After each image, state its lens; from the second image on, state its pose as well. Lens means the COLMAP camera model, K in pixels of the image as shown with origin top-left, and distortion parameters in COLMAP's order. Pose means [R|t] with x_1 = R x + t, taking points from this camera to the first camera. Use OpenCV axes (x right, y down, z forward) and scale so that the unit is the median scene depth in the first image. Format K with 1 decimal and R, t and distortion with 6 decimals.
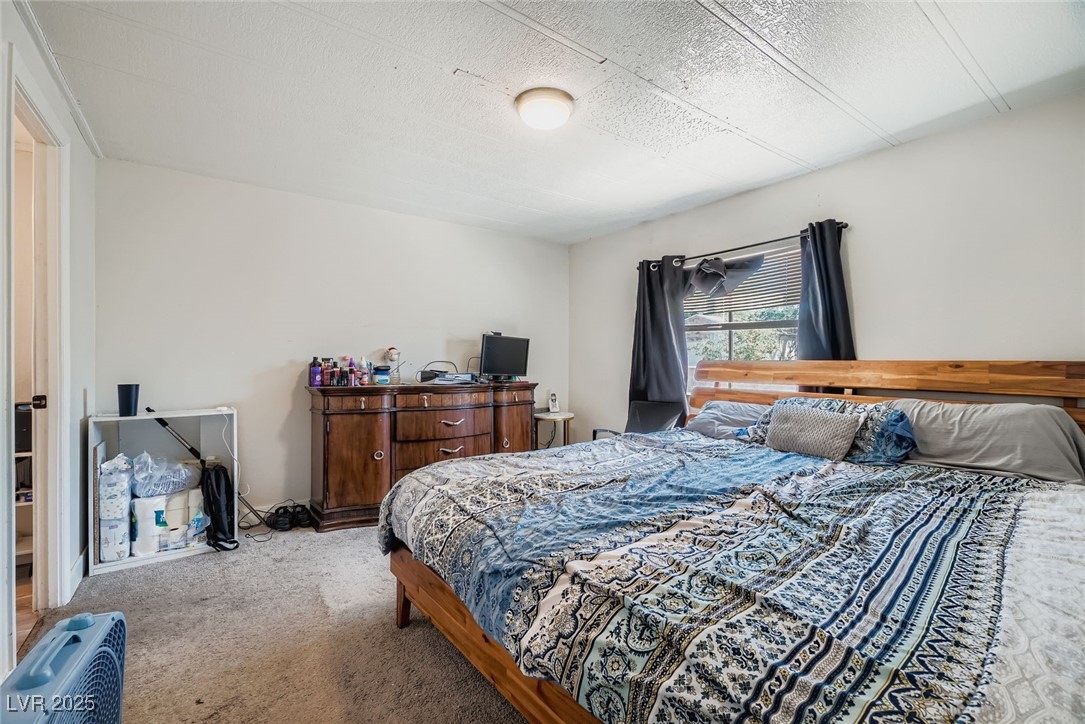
lens RADIAL K [[479.3, 0, 542.6], [0, 479.3, 361.3], [0, 0, 1]] dist [0.000556, 0.000441]
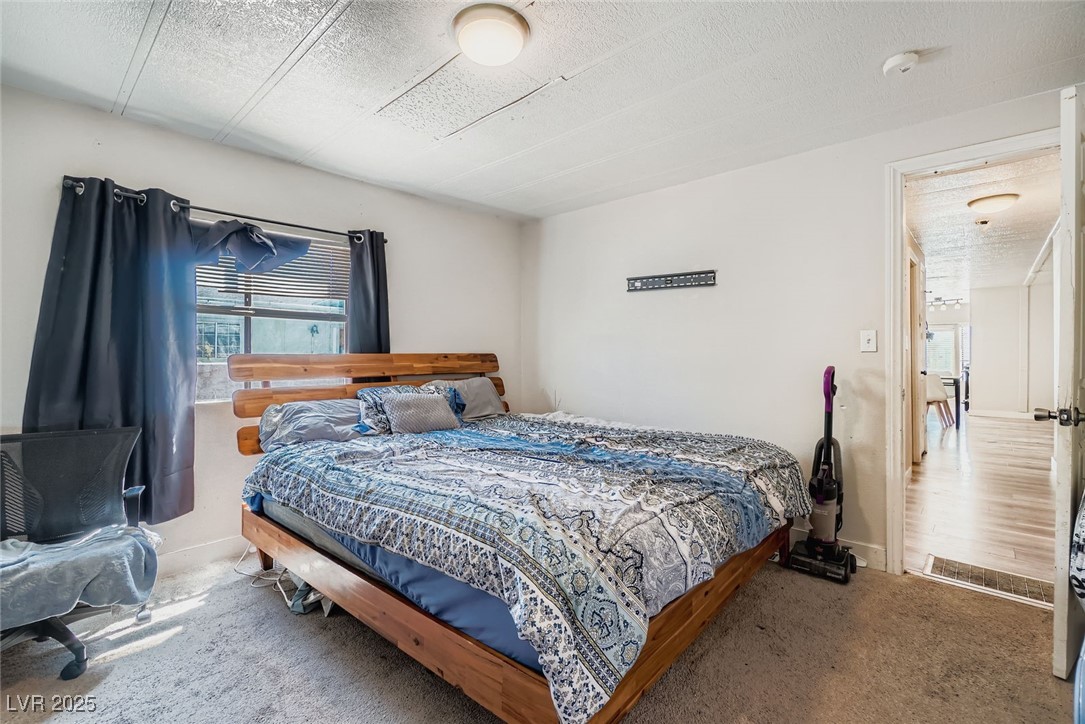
lens RADIAL K [[479.3, 0, 542.8], [0, 479.3, 357.1], [0, 0, 1]] dist [0.000556, 0.000441]
pose [[-0.186559, -0.011194, 0.982380, -0.576295], [0.004299, 0.999916, 0.012210, -0.005650], [-0.982434, 0.006501, -0.186495, 0.779979]]
